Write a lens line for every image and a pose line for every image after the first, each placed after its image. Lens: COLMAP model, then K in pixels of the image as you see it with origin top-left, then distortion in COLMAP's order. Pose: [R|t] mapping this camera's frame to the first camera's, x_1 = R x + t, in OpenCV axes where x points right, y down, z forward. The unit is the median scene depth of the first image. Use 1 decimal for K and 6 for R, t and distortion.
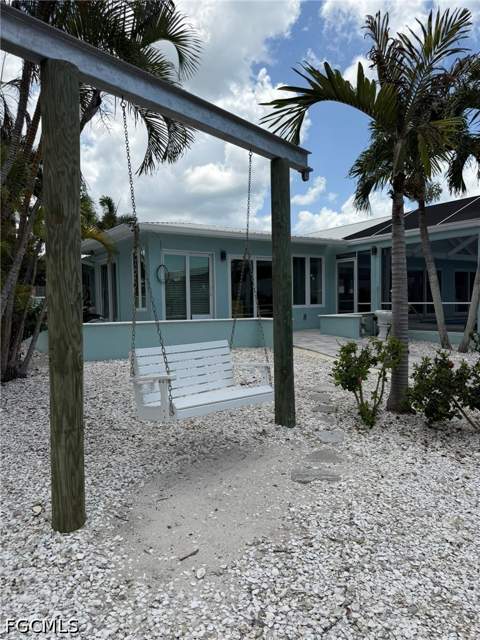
lens RADIAL K [[449.0, 0, 240.0], [0, 449.0, 320.0], [0, 0, 1]] dist [0.028120, -0.059464]
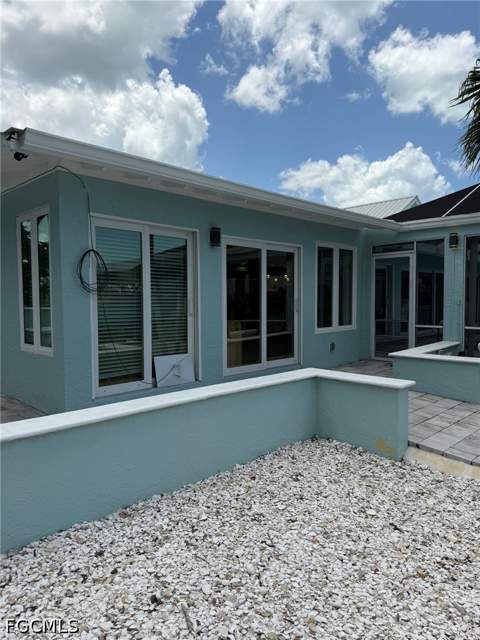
lens RADIAL K [[449.0, 0, 240.0], [0, 449.0, 320.0], [0, 0, 1]] dist [0.028120, -0.059464]
pose [[0.976925, 0.003877, 0.213548, -0.108628], [-0.005781, 0.999949, 0.008295, -0.050606], [-0.213505, -0.009338, 0.976897, 0.468362]]
